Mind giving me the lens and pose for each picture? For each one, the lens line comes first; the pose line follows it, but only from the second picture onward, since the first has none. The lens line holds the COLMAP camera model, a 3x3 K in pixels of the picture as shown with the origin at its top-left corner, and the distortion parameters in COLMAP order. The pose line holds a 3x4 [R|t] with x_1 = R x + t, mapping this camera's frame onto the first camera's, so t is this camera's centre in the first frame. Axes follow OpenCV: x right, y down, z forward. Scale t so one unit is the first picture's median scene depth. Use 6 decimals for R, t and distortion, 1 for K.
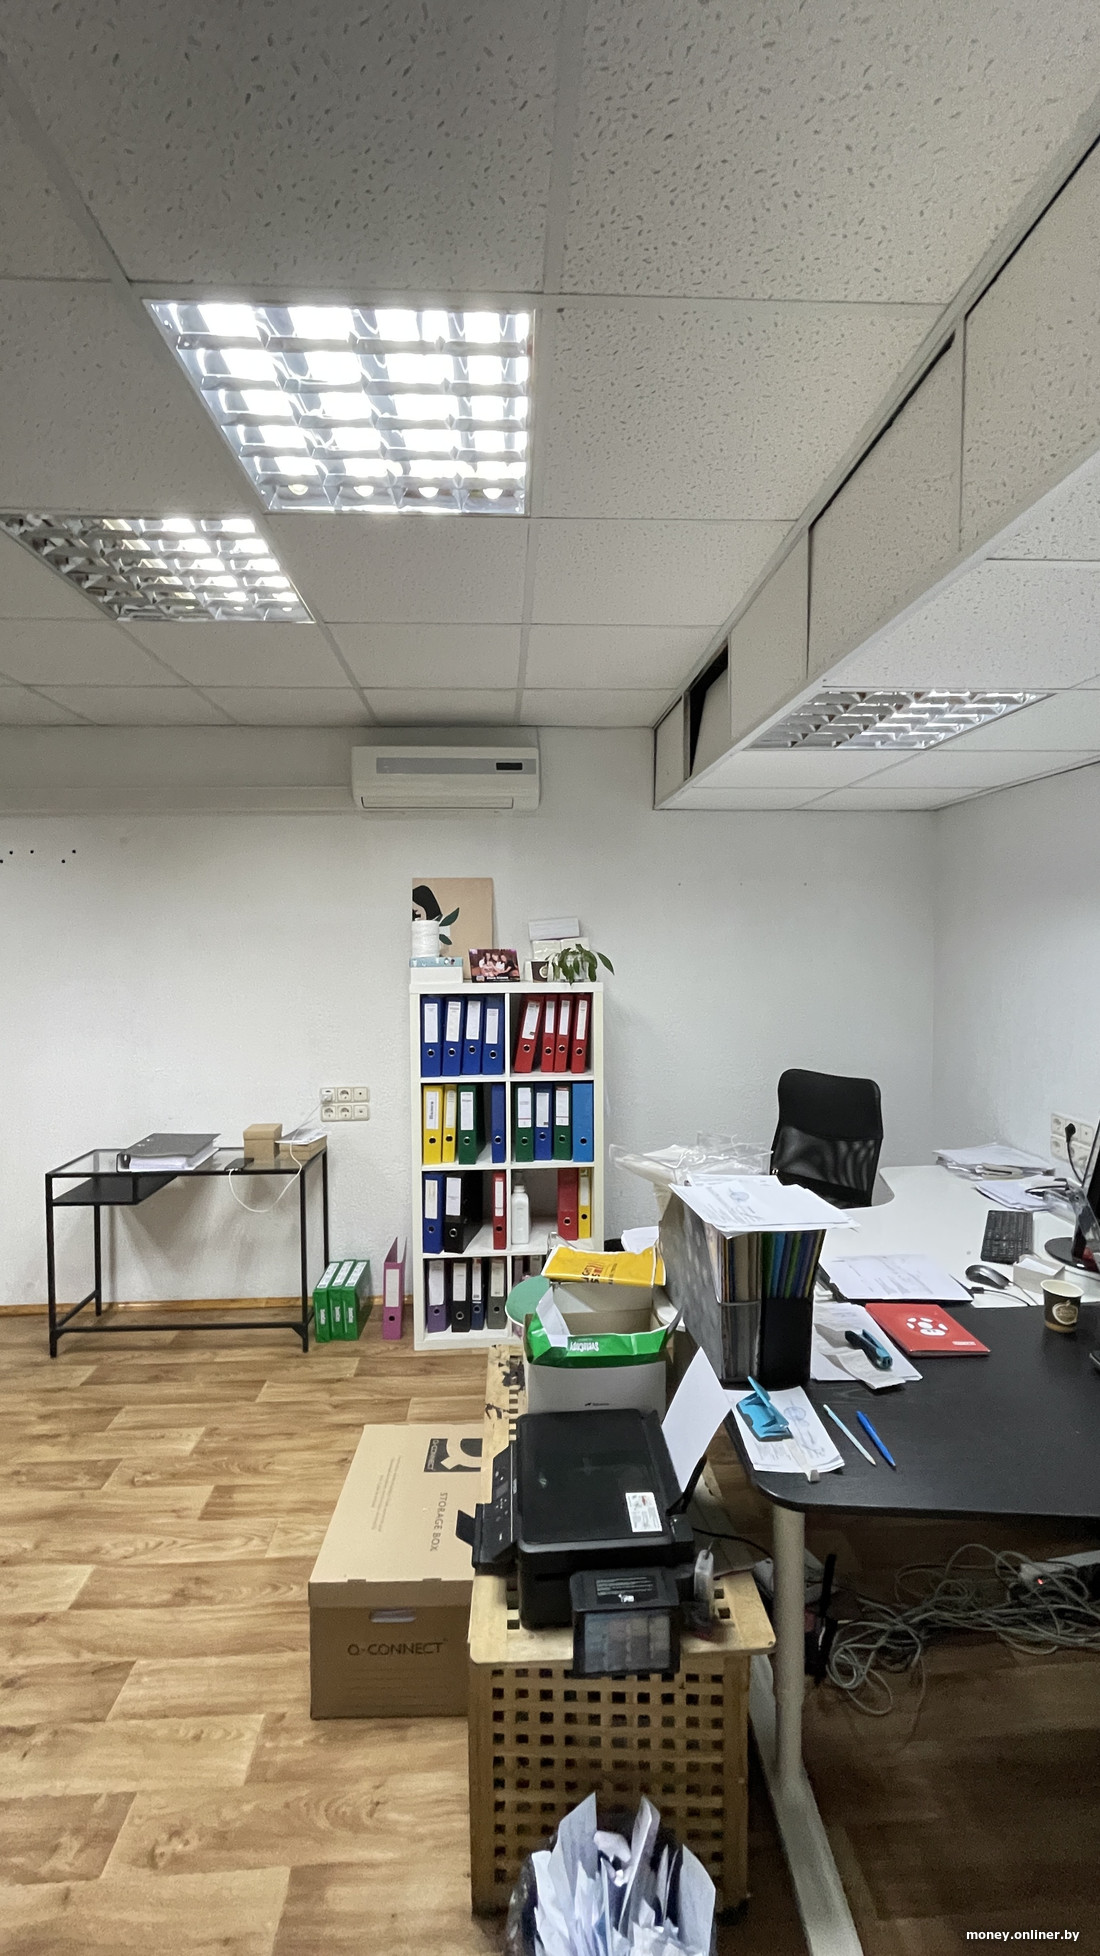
lens RADIAL K [[788.5, 0, 554.0], [0, 788.5, 972.5], [0, 0, 1]] dist [-0.003302, -0.000366]
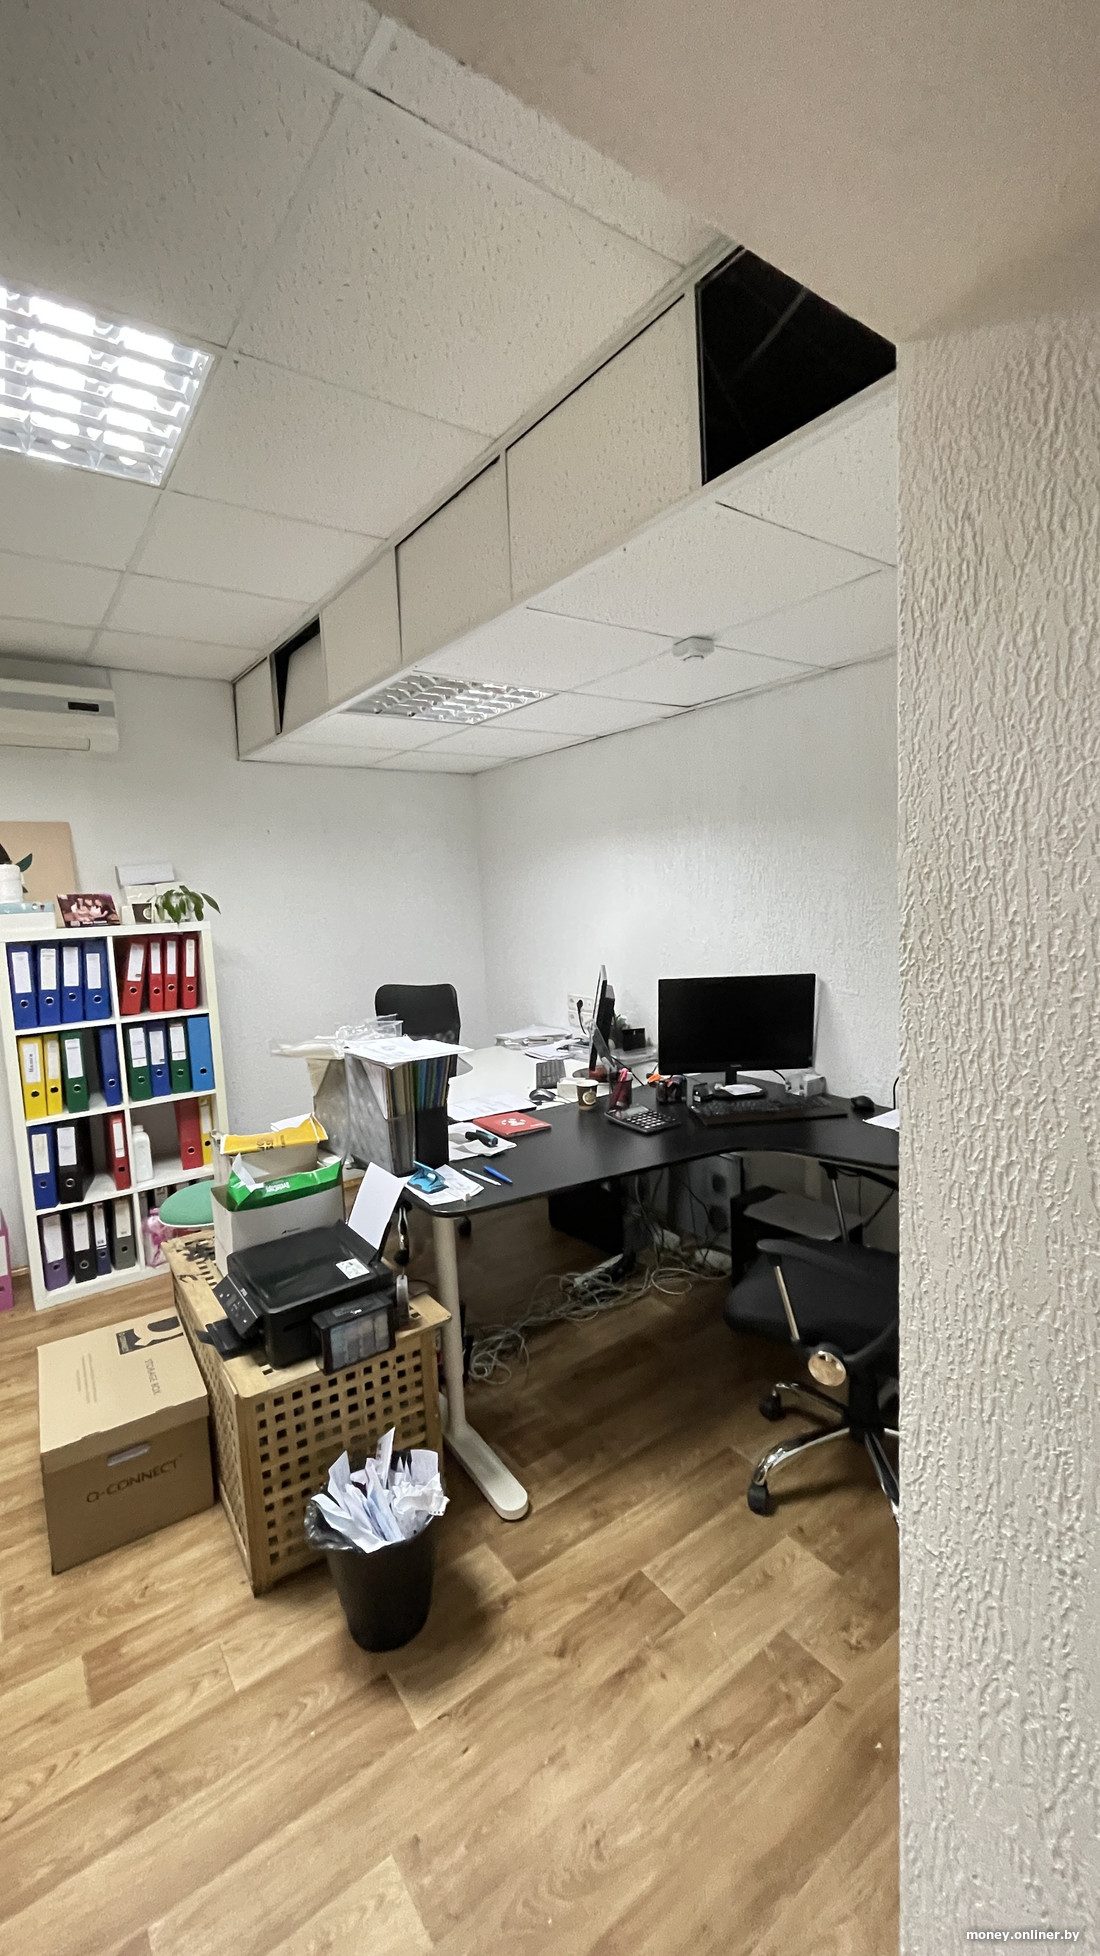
lens RADIAL K [[788.5, 0, 554.0], [0, 788.5, 972.5], [0, 0, 1]] dist [-0.003302, -0.000366]
pose [[0.839033, -0.086221, 0.537206, -0.127063], [0.063191, 0.996124, 0.061183, 0.046628], [-0.540399, -0.017388, 0.841229, -0.152221]]
